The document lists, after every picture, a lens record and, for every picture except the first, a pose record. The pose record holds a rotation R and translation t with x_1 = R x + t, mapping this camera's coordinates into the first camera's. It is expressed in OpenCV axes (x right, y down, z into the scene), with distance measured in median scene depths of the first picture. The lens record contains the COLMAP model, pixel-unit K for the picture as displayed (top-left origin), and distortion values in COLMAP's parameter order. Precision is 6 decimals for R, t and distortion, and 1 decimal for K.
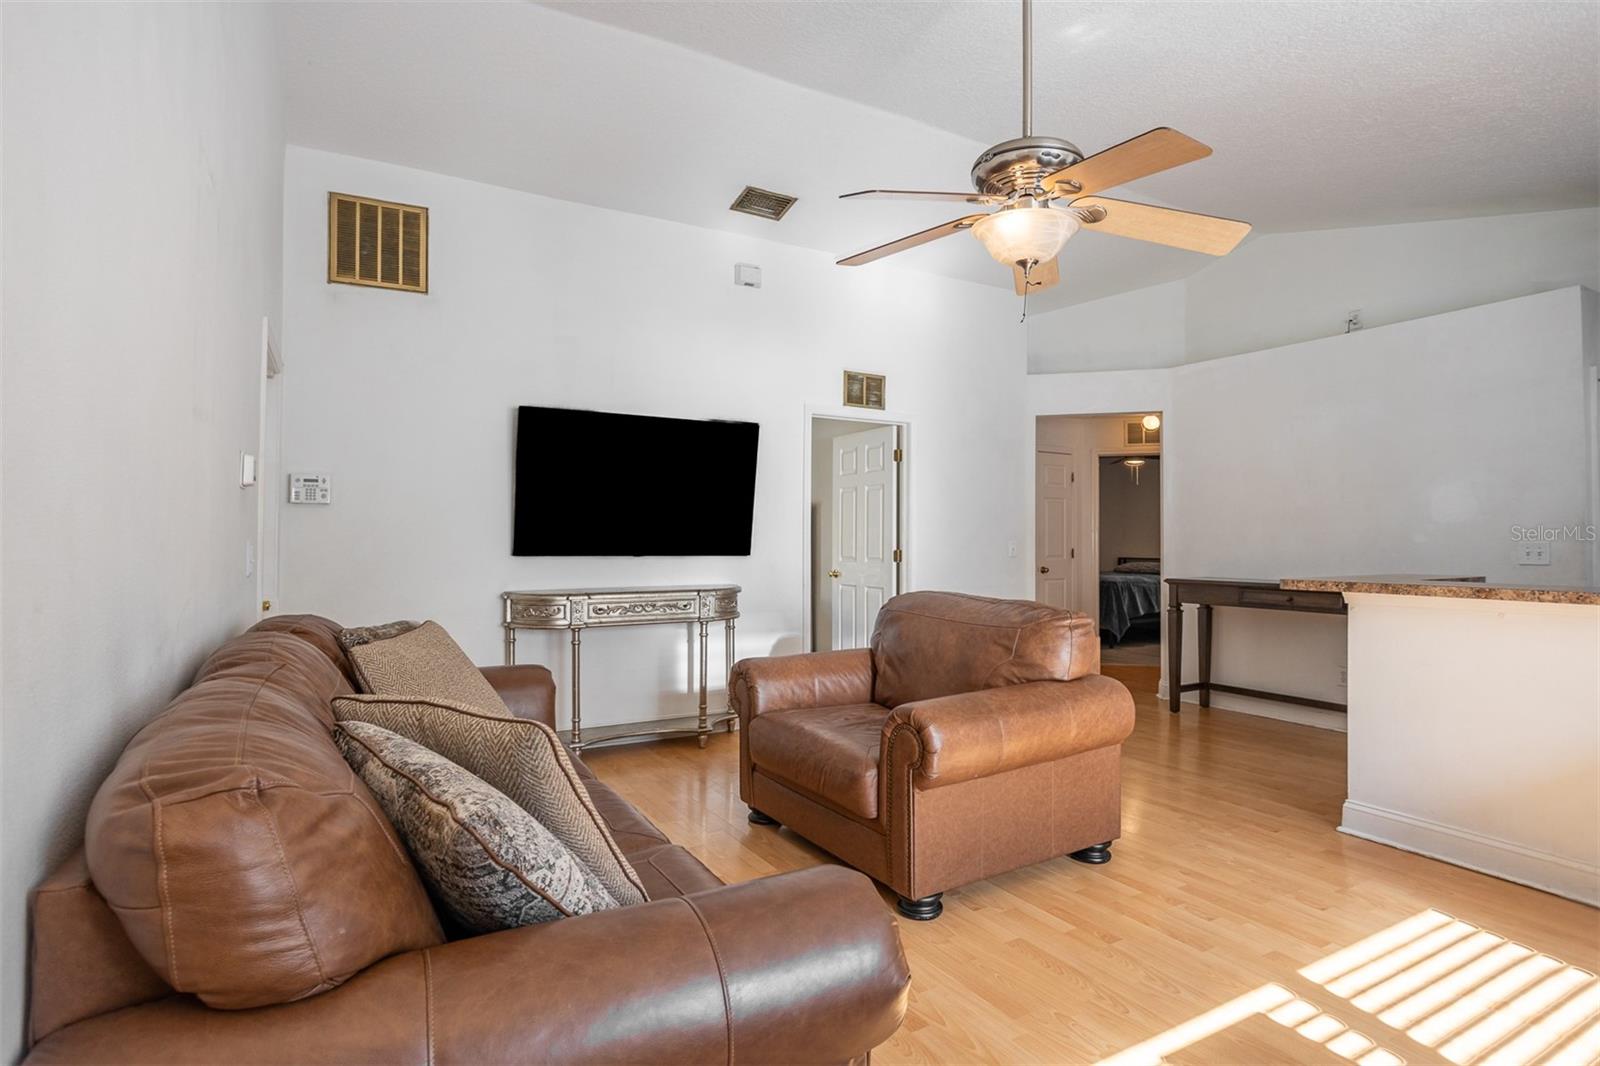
lens RADIAL K [[800.5, 0, 767.9], [0, 800.5, 537.0], [0, 0, 1]] dist [-0.034154, 0.004052]
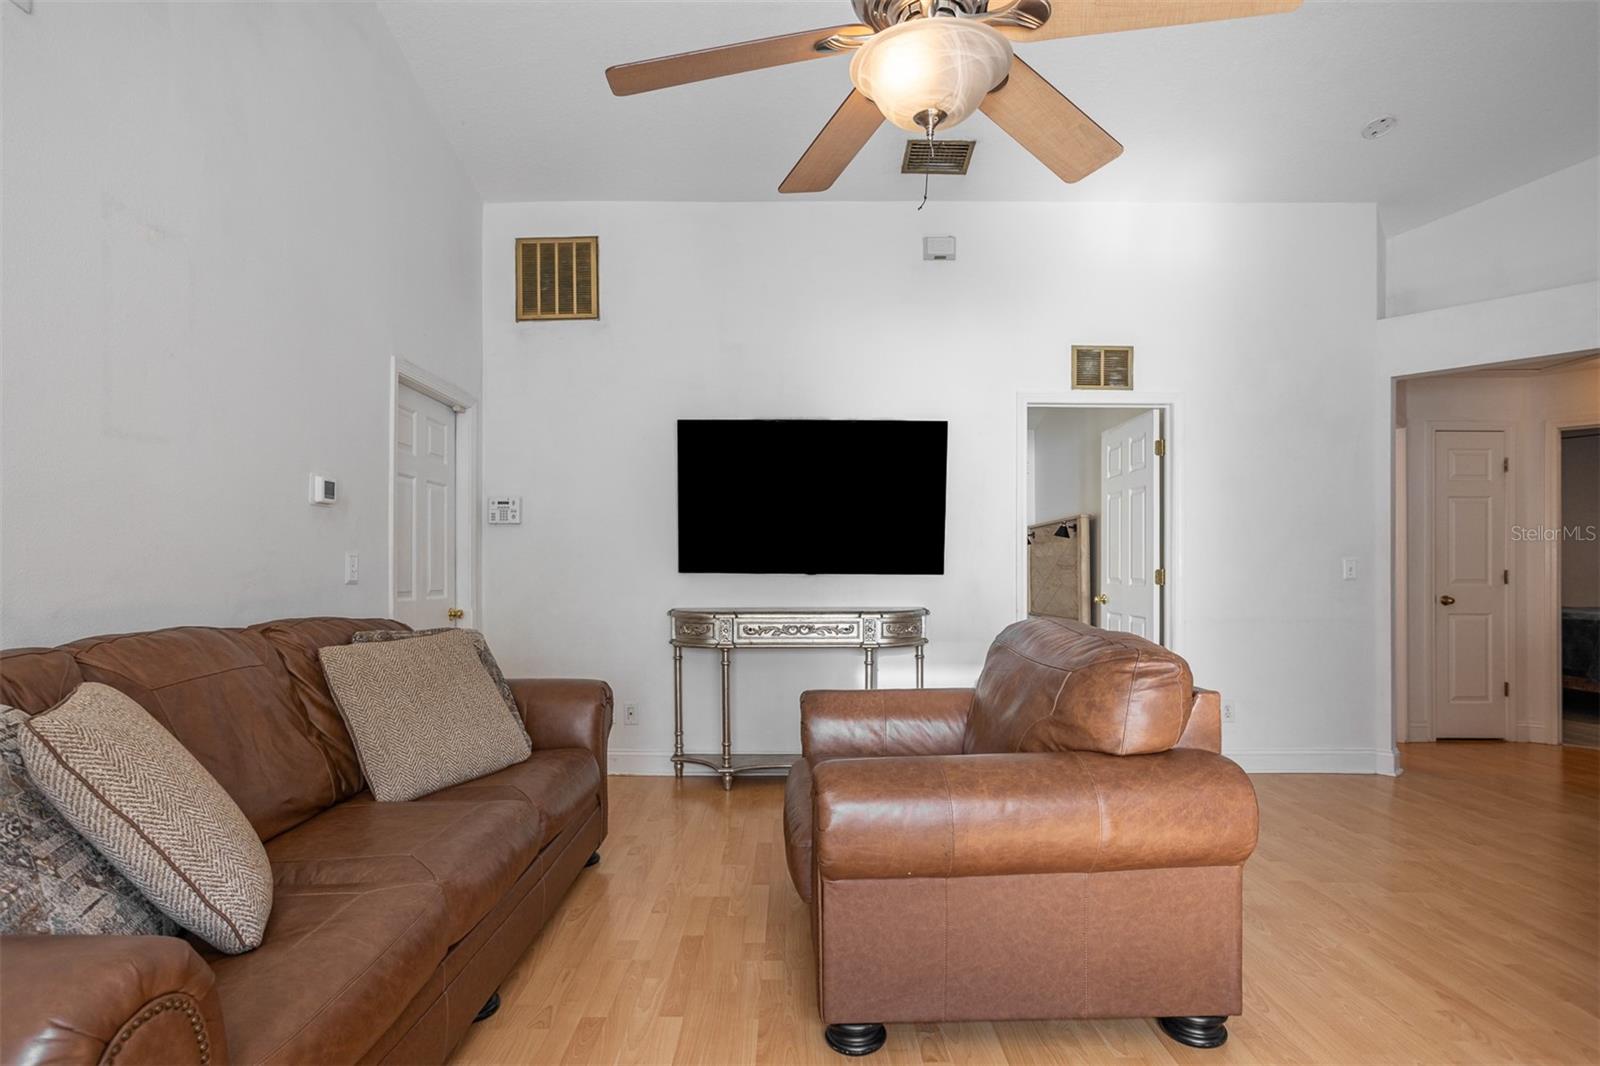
lens RADIAL K [[818.5, 0, 693.9], [0, 818.5, 570.9], [0, 0, 1]] dist [-0.051793, 0.023507]
pose [[0.872868, 0.003754, -0.487942, 0.200801], [0.001883, 0.999937, 0.011061, 0.011012], [0.487953, -0.010573, 0.872806, 0.129137]]
